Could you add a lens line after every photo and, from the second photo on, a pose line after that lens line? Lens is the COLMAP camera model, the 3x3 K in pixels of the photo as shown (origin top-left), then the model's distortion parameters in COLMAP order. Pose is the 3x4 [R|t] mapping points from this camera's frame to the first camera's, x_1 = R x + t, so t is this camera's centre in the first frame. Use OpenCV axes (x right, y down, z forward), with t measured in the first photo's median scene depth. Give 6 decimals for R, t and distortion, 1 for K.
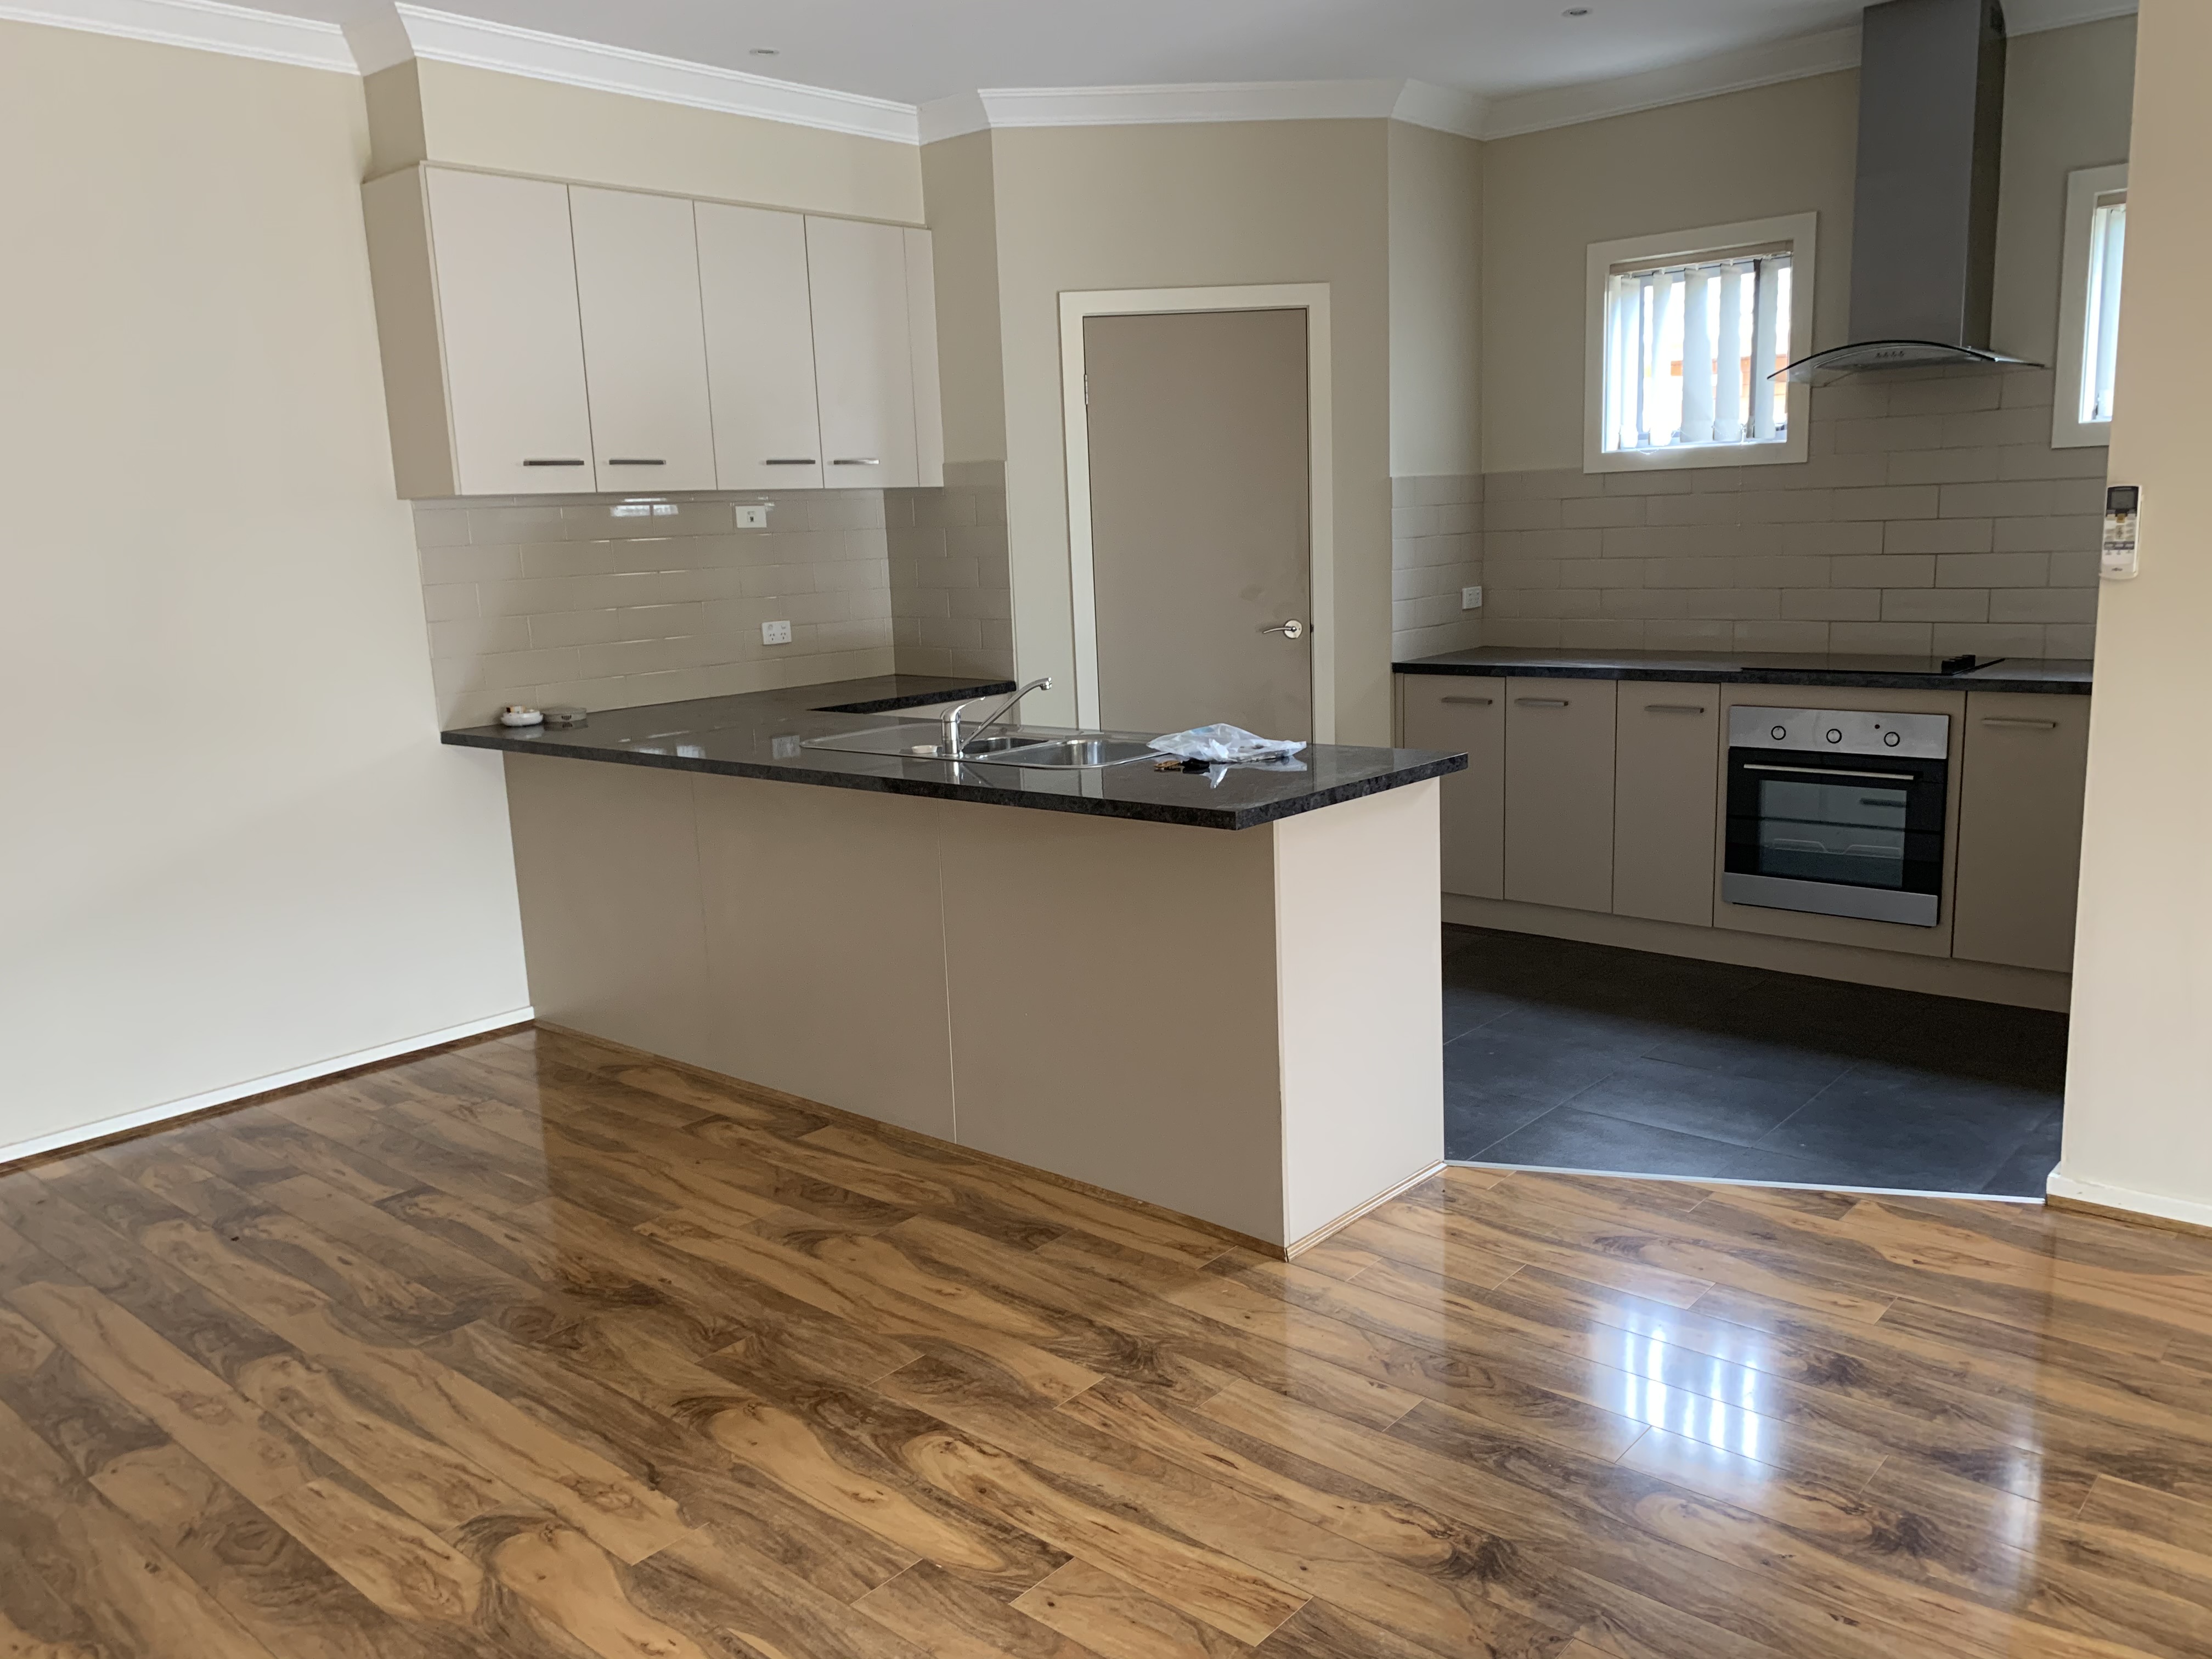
lens RADIAL K [[1697.2, 0, 1101.9], [0, 1697.2, 832.9], [0, 0, 1]] dist [-0.001591, 0.003186]
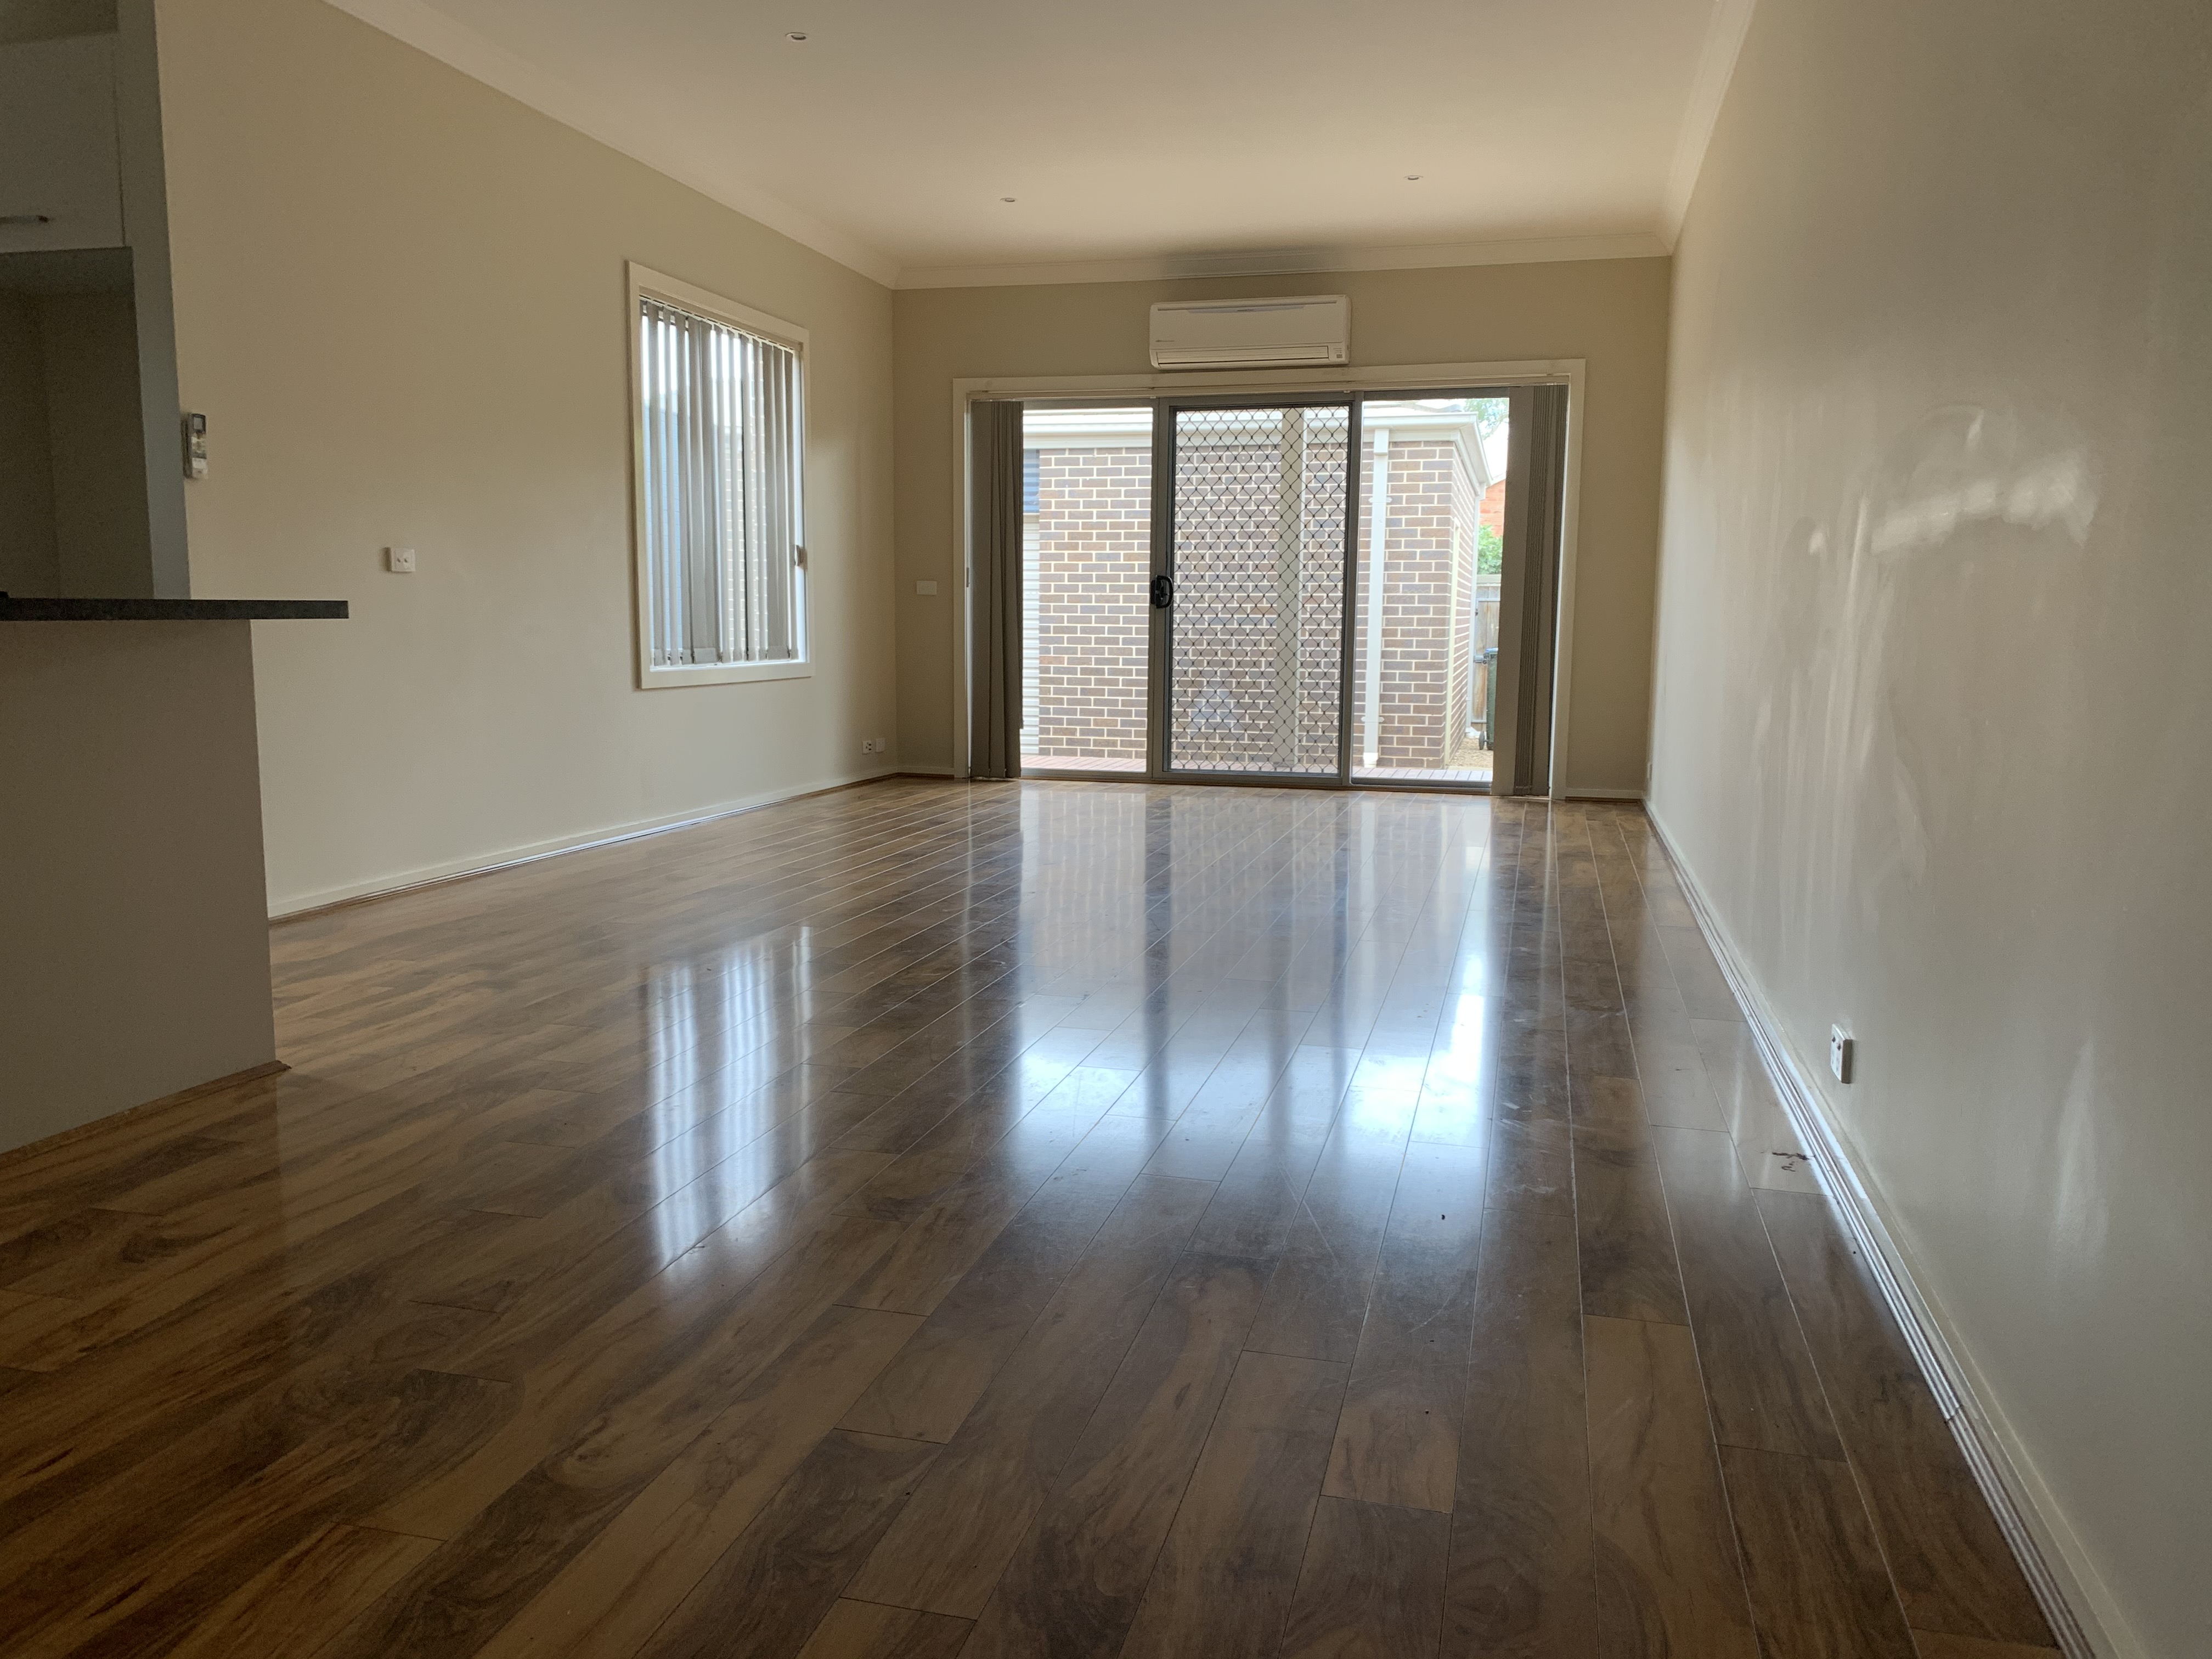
lens RADIAL K [[1697.2, 0, 1102.6], [0, 1697.2, 829.8], [0, 0, 1]] dist [-0.001591, 0.003186]
pose [[-0.449859, -0.073865, 0.890040, -1.052715], [0.182049, 0.968066, 0.172354, 0.029345], [-0.874348, 0.239566, -0.422047, 1.016326]]
